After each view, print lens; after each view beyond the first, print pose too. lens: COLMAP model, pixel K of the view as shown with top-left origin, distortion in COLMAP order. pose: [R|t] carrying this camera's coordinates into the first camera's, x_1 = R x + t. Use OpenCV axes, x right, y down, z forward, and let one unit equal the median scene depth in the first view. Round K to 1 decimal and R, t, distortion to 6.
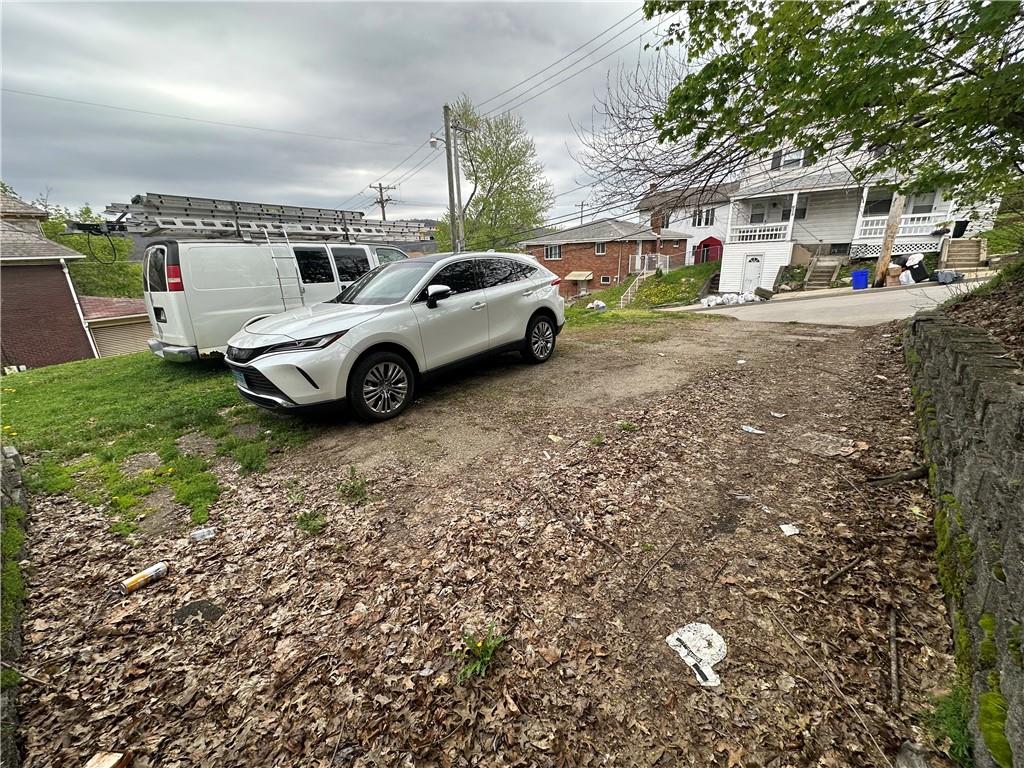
lens RADIAL K [[415.4, 0, 510.4], [0, 415.4, 371.8], [0, 0, 1]] dist [-0.001293, -0.000128]
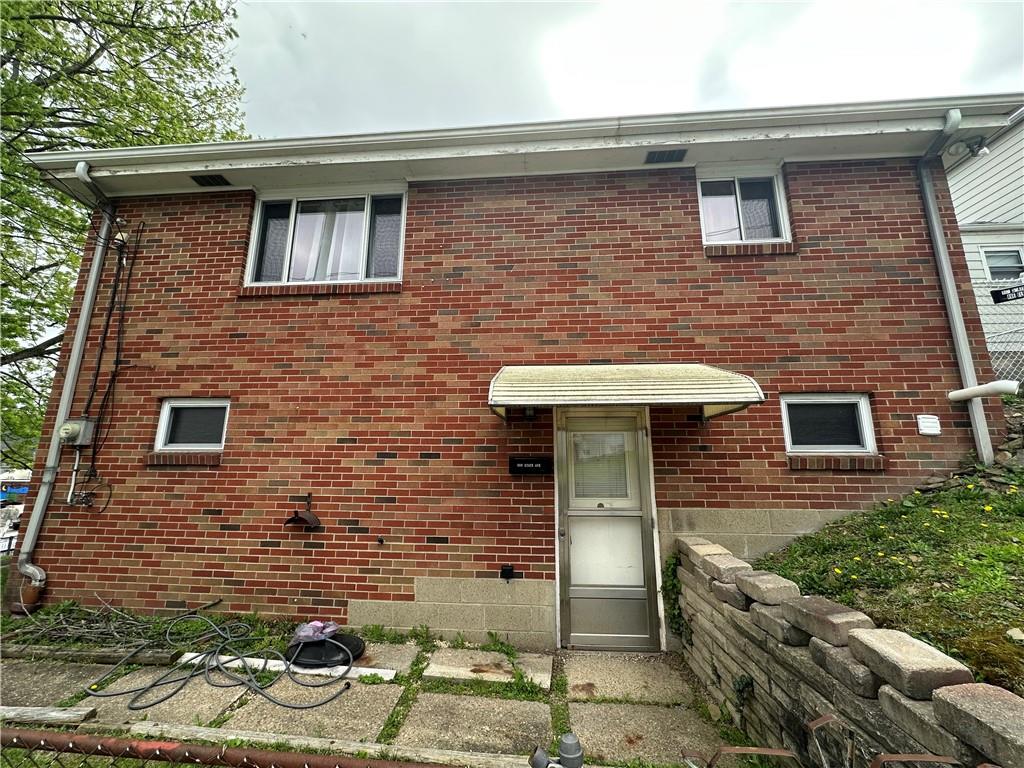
lens RADIAL K [[405.4, 0, 512.0], [0, 405.4, 386.3], [0, 0, 1]] dist [-0.001918, -0.000274]
pose [[0.762053, 0.165420, 0.626028, 0.075449], [0.149888, 0.895493, -0.419078, -0.184663], [-0.629927, 0.413194, 0.657619, 0.920625]]
